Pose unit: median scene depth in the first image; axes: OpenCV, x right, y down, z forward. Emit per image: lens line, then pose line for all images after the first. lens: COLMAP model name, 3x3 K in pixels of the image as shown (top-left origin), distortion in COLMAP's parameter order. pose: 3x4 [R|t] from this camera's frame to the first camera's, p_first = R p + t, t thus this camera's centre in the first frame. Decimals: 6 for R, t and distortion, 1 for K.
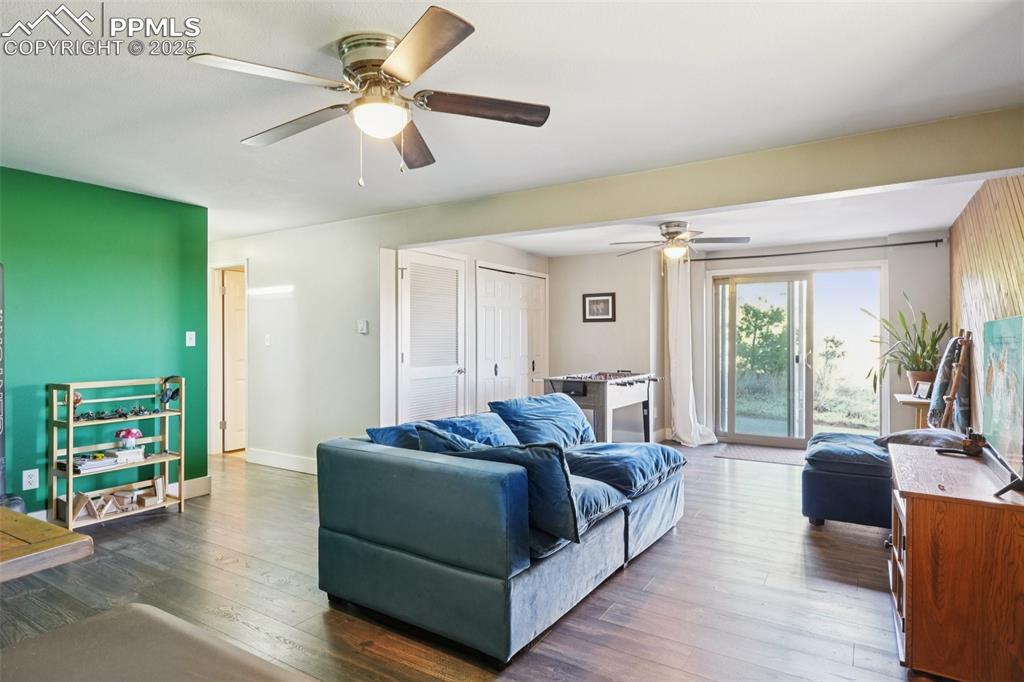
lens RADIAL K [[566.2, 0, 514.6], [0, 566.2, 341.0], [0, 0, 1]] dist [0.000916, 0.000632]
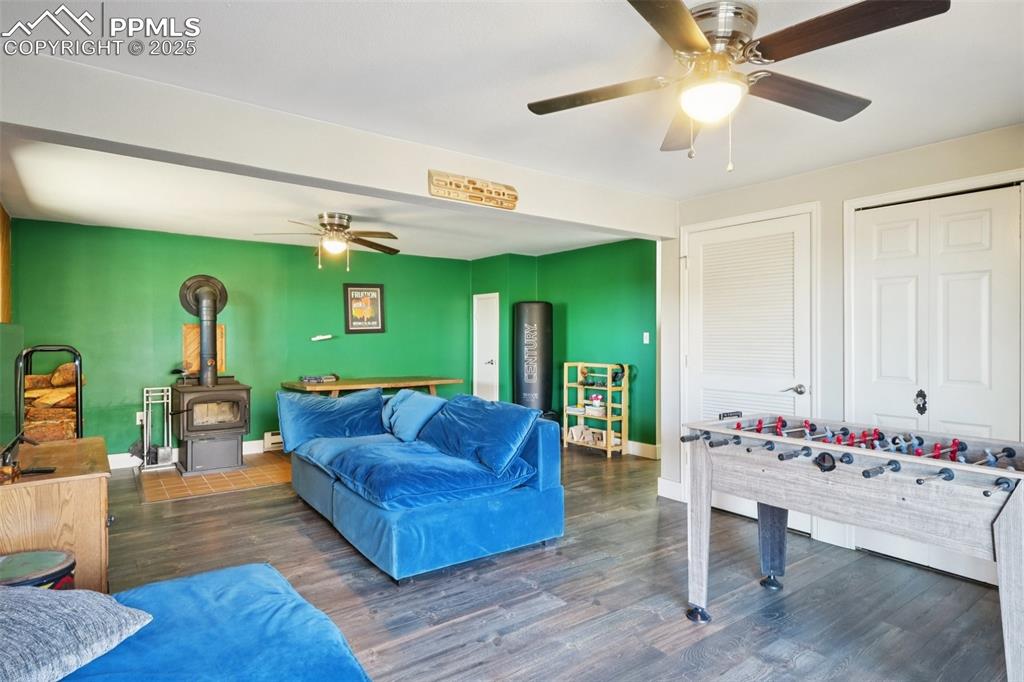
lens RADIAL K [[566.2, 0, 511.8], [0, 566.2, 339.7], [0, 0, 1]] dist [0.000916, 0.000632]
pose [[-0.377783, 0.005654, -0.925877, 0.582052], [-0.001550, 0.999976, 0.006739, -0.006089], [0.925893, 0.003981, -0.377765, 0.902998]]
